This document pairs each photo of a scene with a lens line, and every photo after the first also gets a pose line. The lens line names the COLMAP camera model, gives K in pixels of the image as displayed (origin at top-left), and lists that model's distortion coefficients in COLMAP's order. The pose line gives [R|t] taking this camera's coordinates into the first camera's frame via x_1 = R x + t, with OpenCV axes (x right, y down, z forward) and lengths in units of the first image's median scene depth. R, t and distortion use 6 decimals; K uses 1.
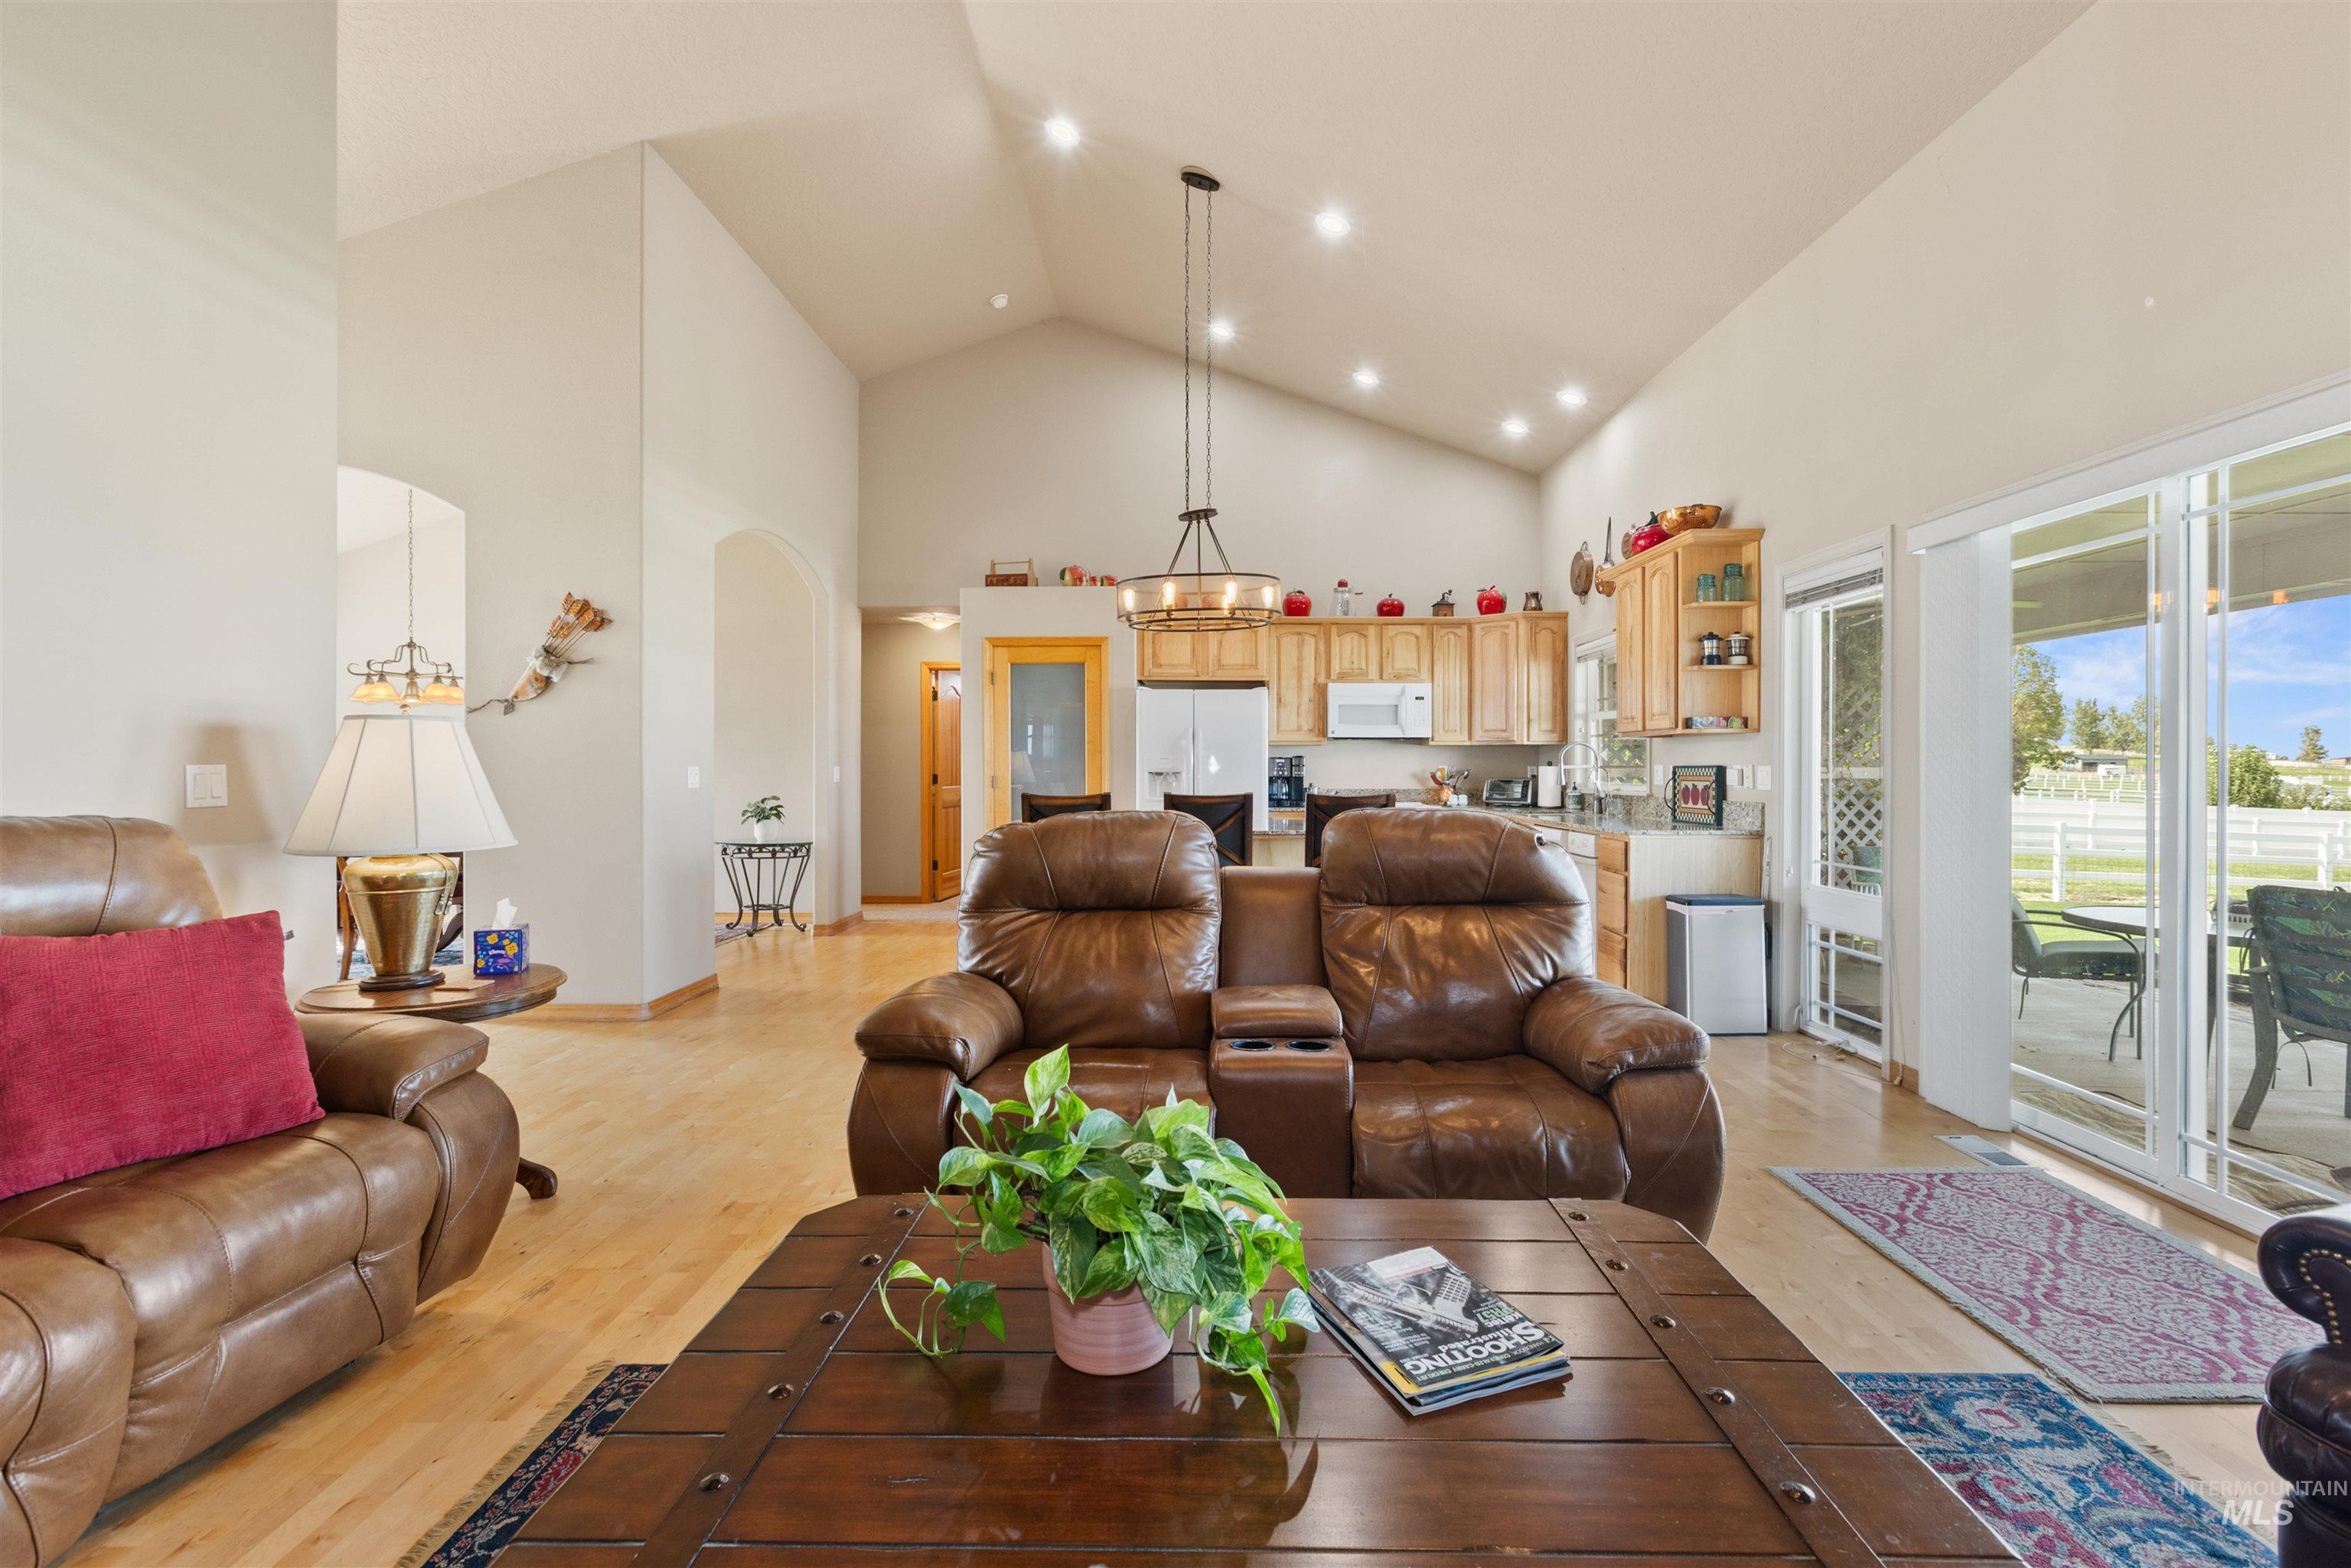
lens RADIAL K [[1062.2, 0, 1177.3], [0, 1062.2, 764.6], [0, 0, 1]] dist [0.004020, 0.000105]
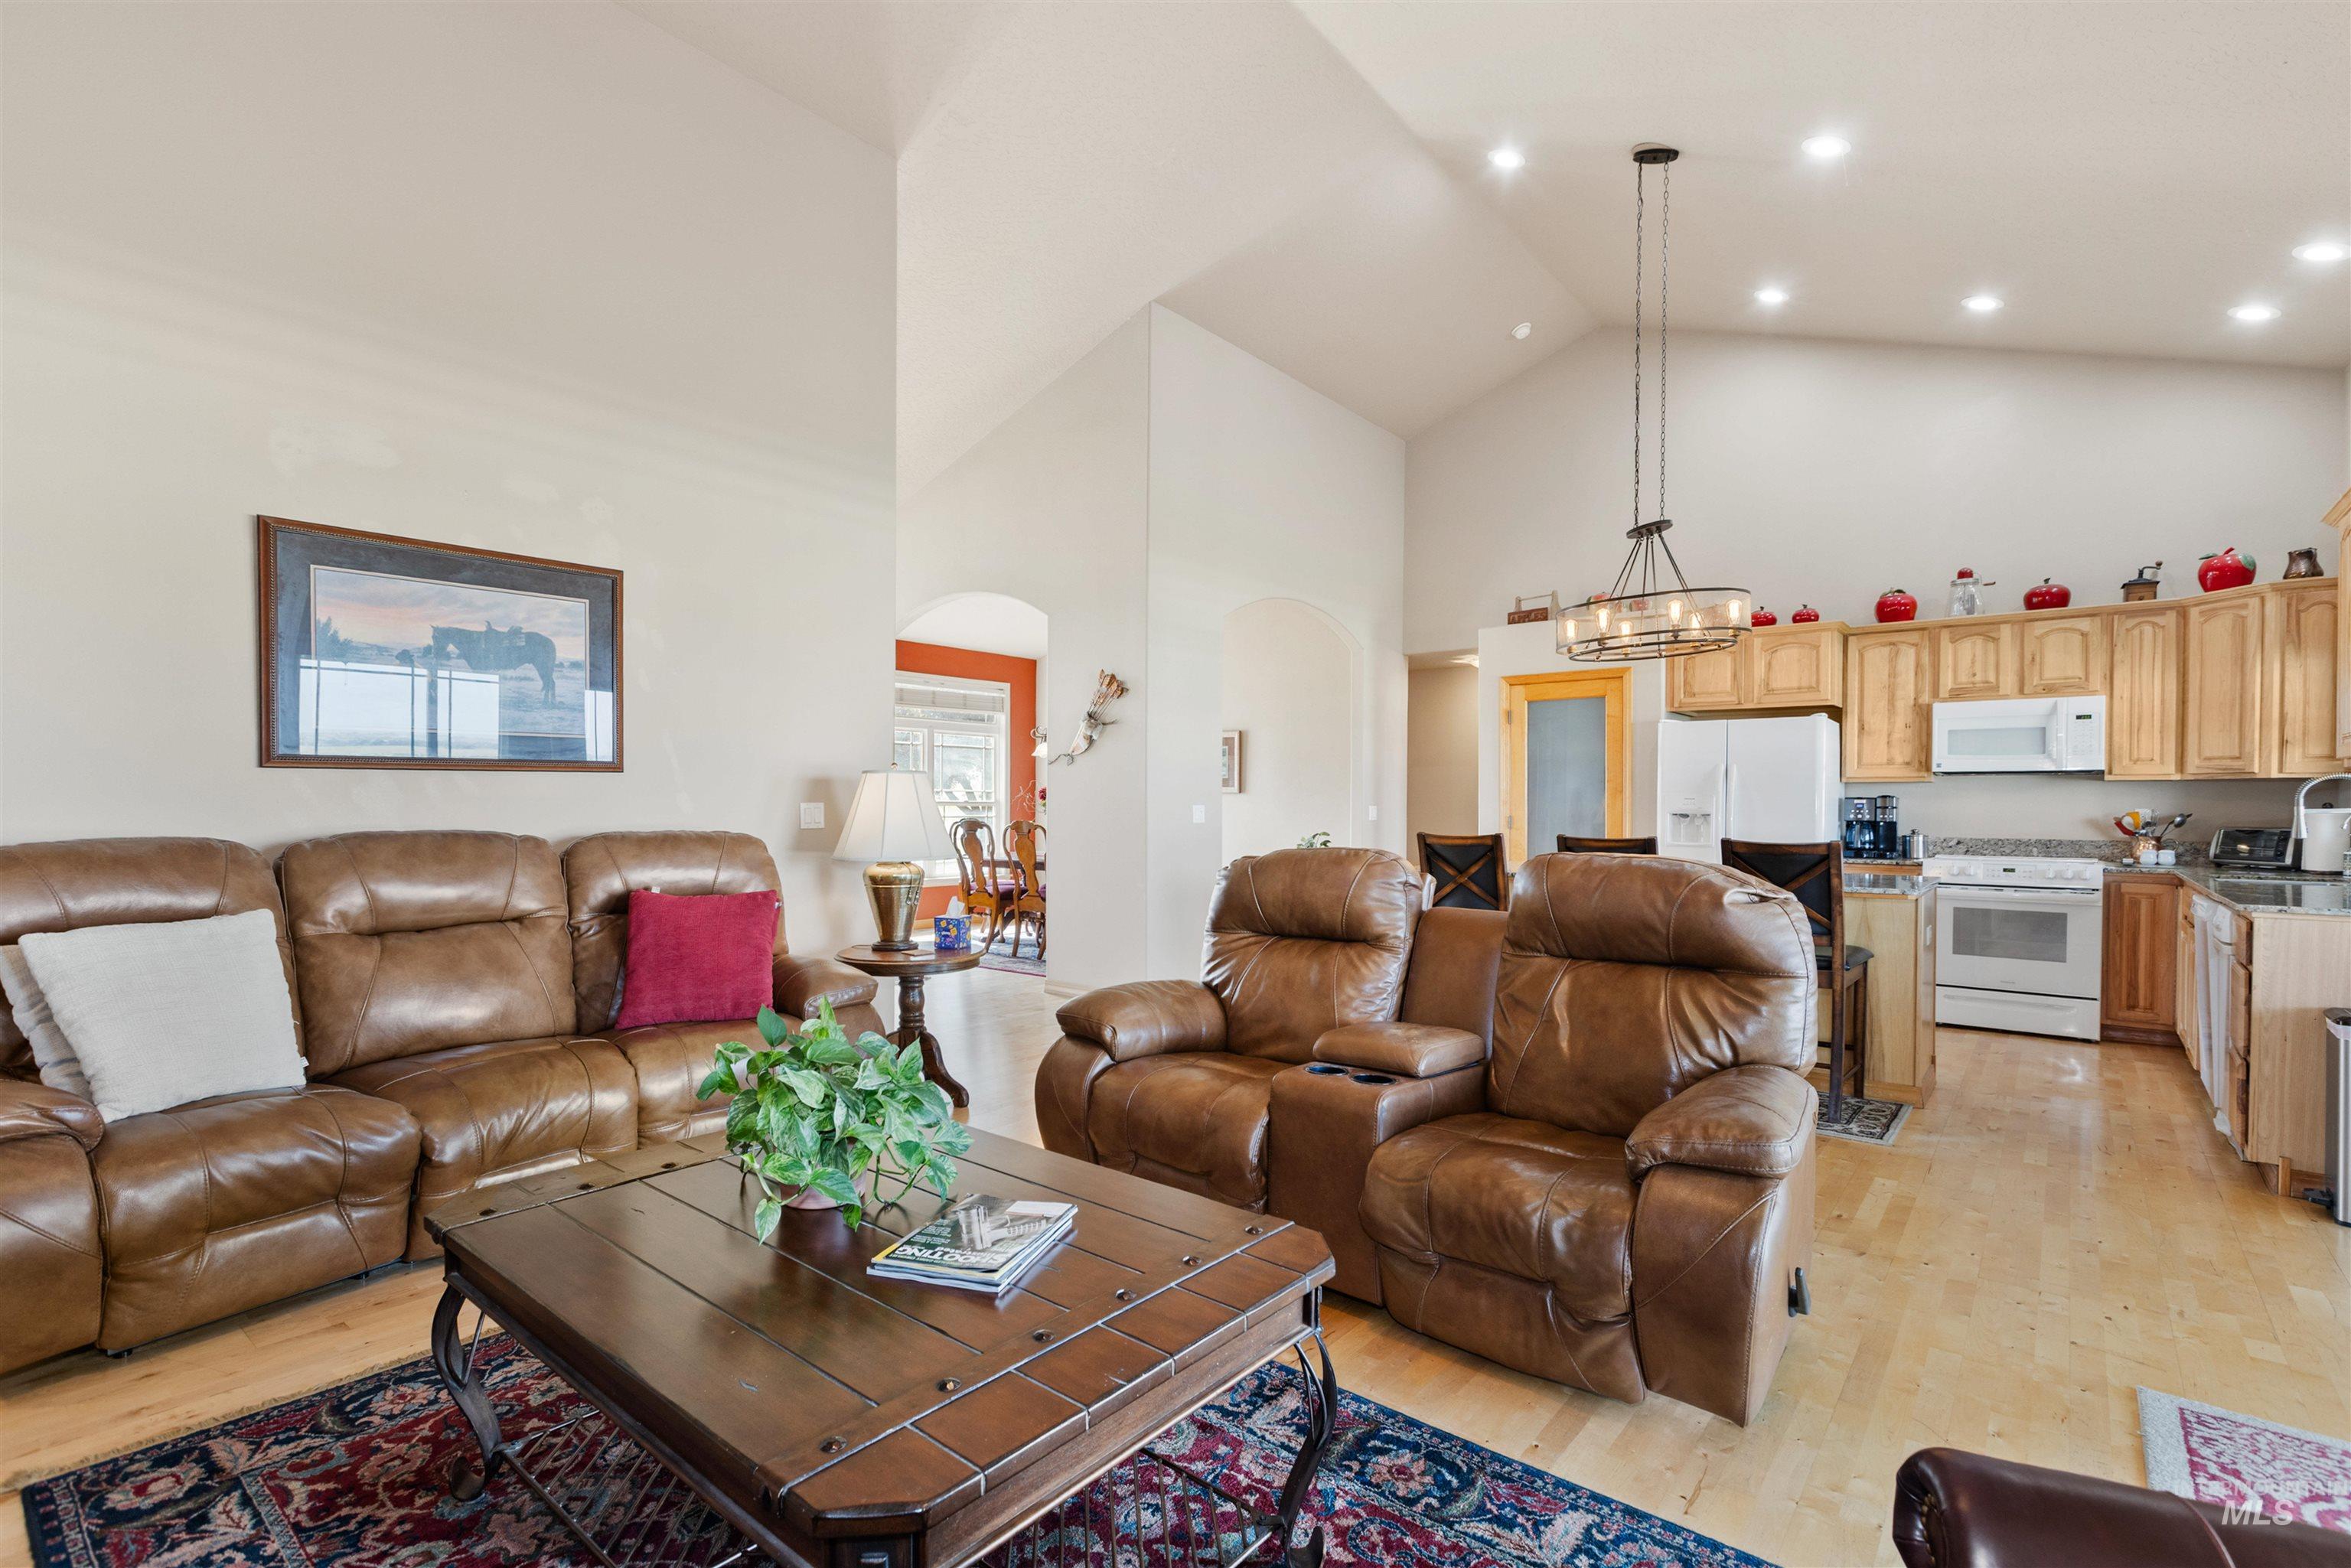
lens RADIAL K [[1073.9, 0, 1172.0], [0, 1073.9, 815.2], [0, 0, 1]] dist [0.002760, 0.000778]
pose [[0.779288, 0.009898, -0.626588, 0.272445], [-0.003736, 0.999931, 0.011150, -0.000410], [0.626655, -0.006349, 0.779271, 0.031586]]
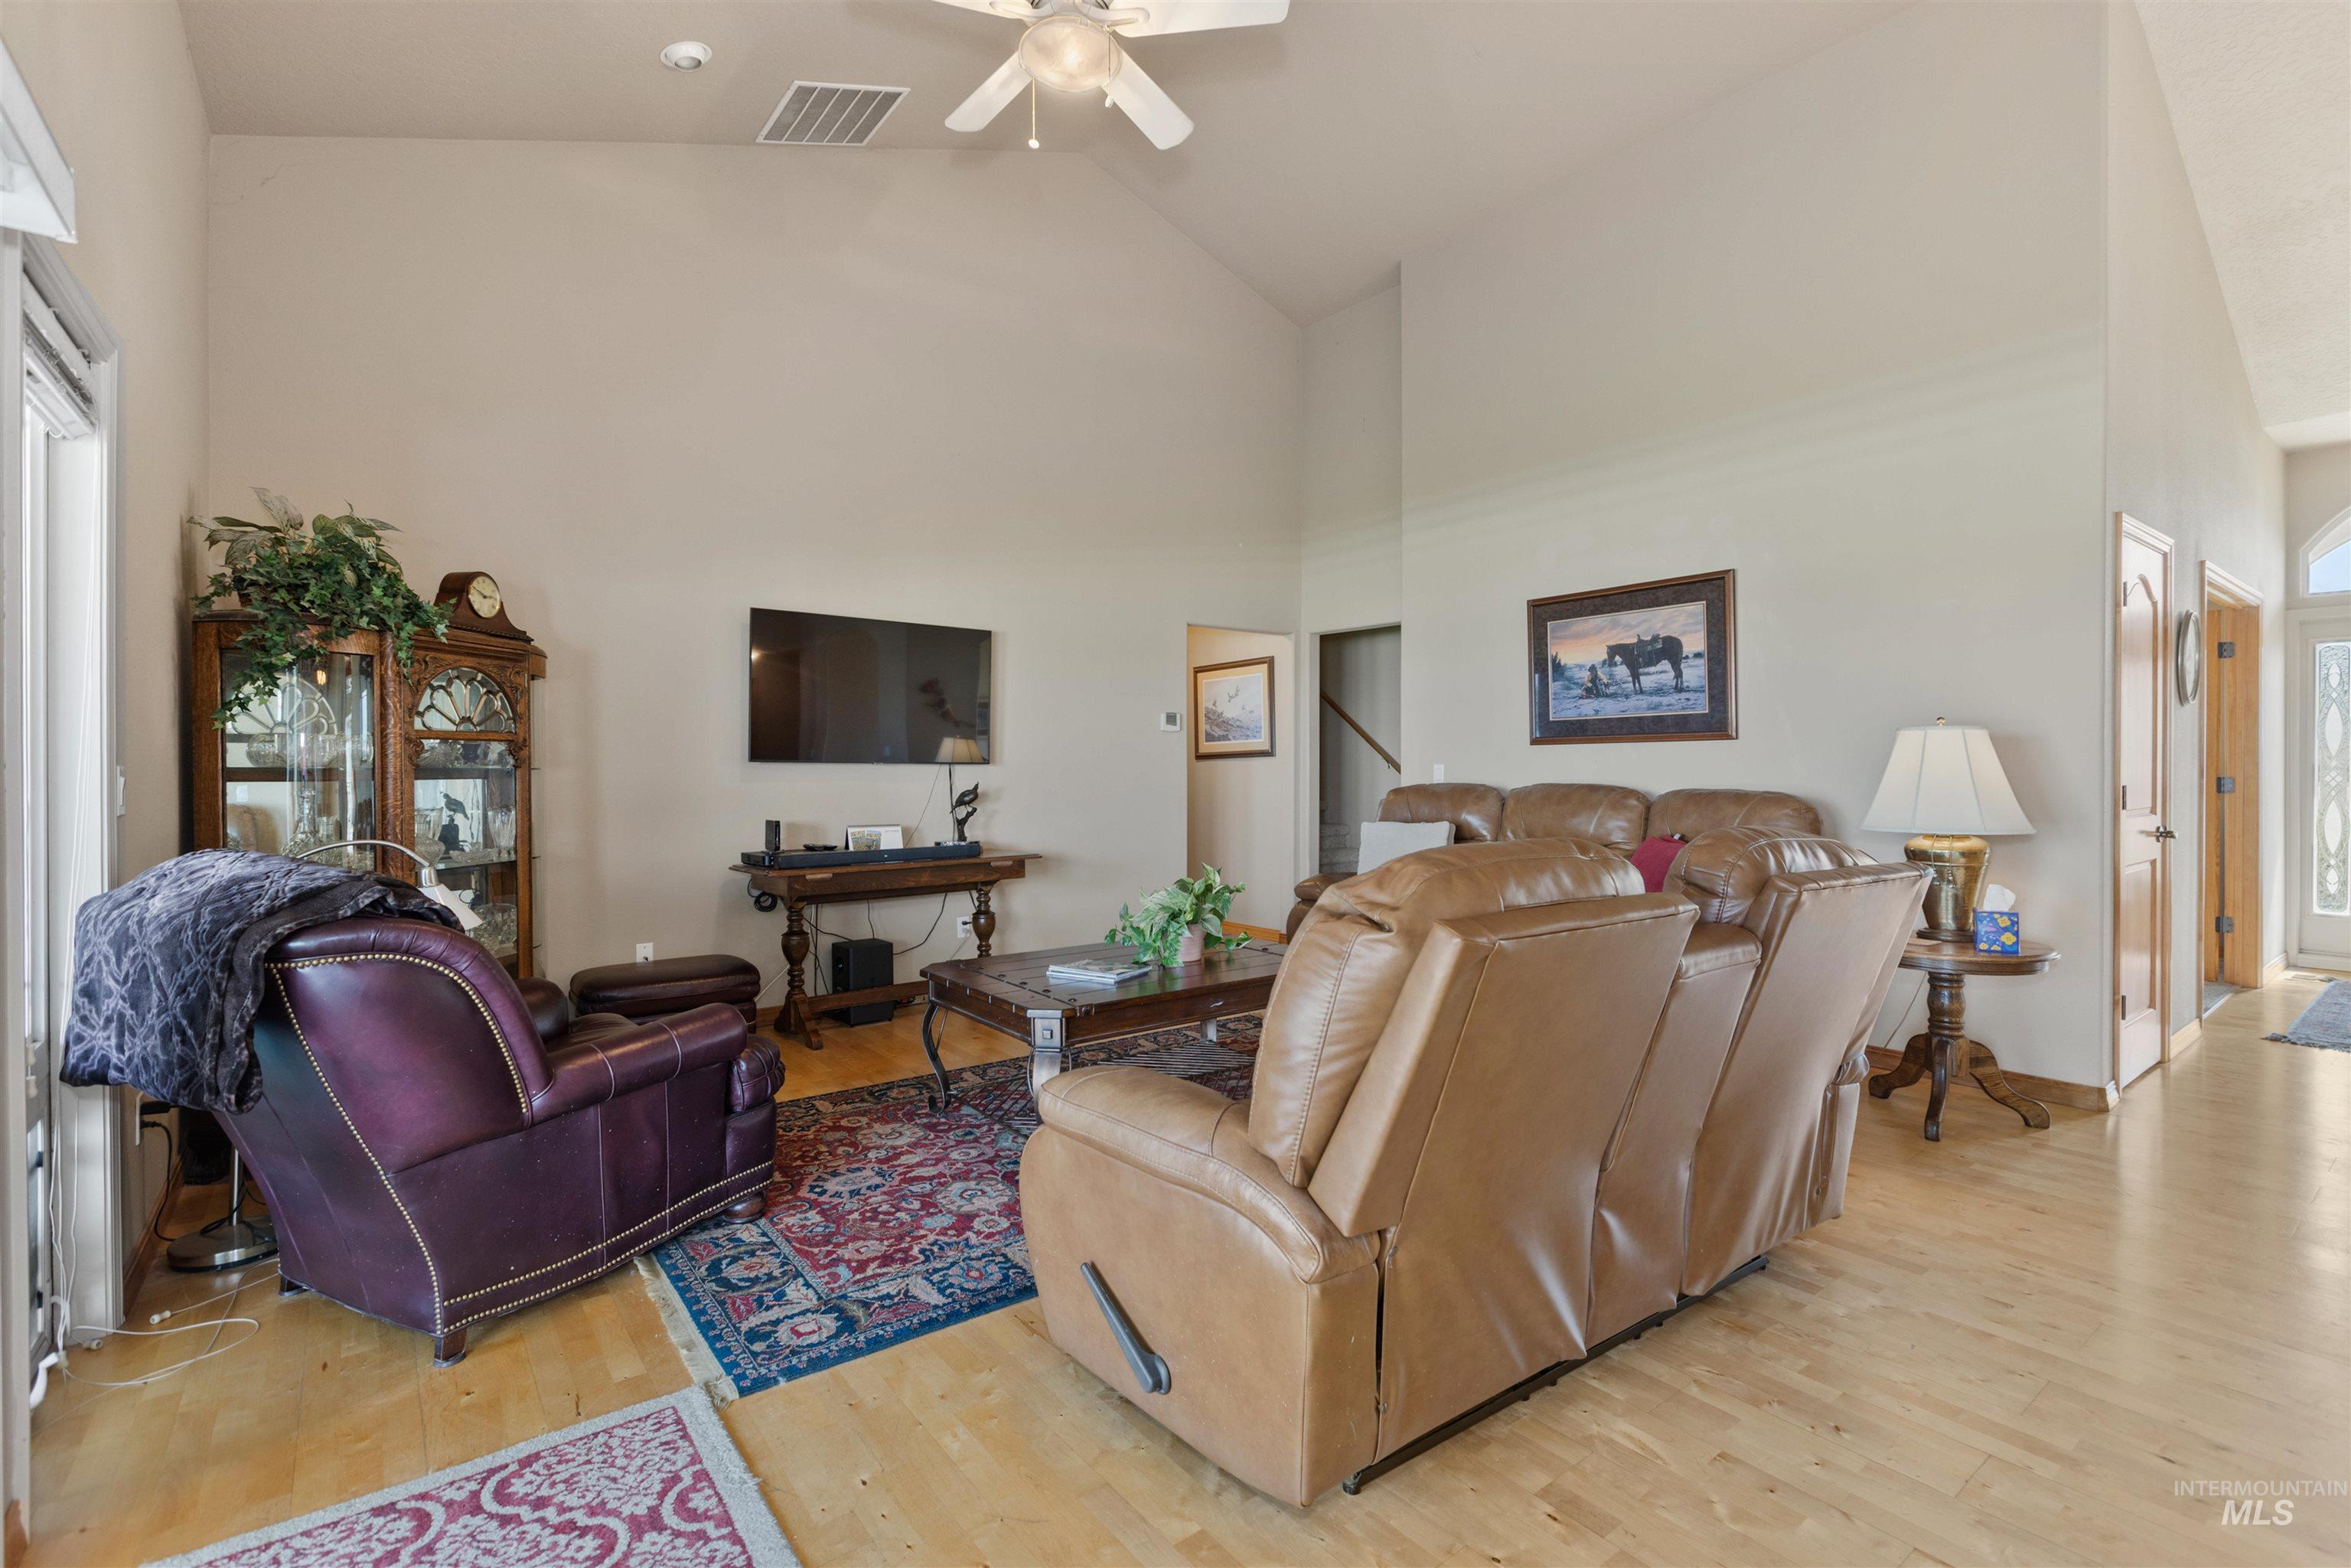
lens RADIAL K [[1062.2, 0, 1177.3], [0, 1062.2, 764.6], [0, 0, 1]] dist [0.004020, 0.000105]
pose [[-0.782903, -0.000143, -0.622144, 0.396924], [-0.000305, 1.000000, 0.000155, 0.000127], [0.622144, 0.000311, -0.782903, 0.729266]]
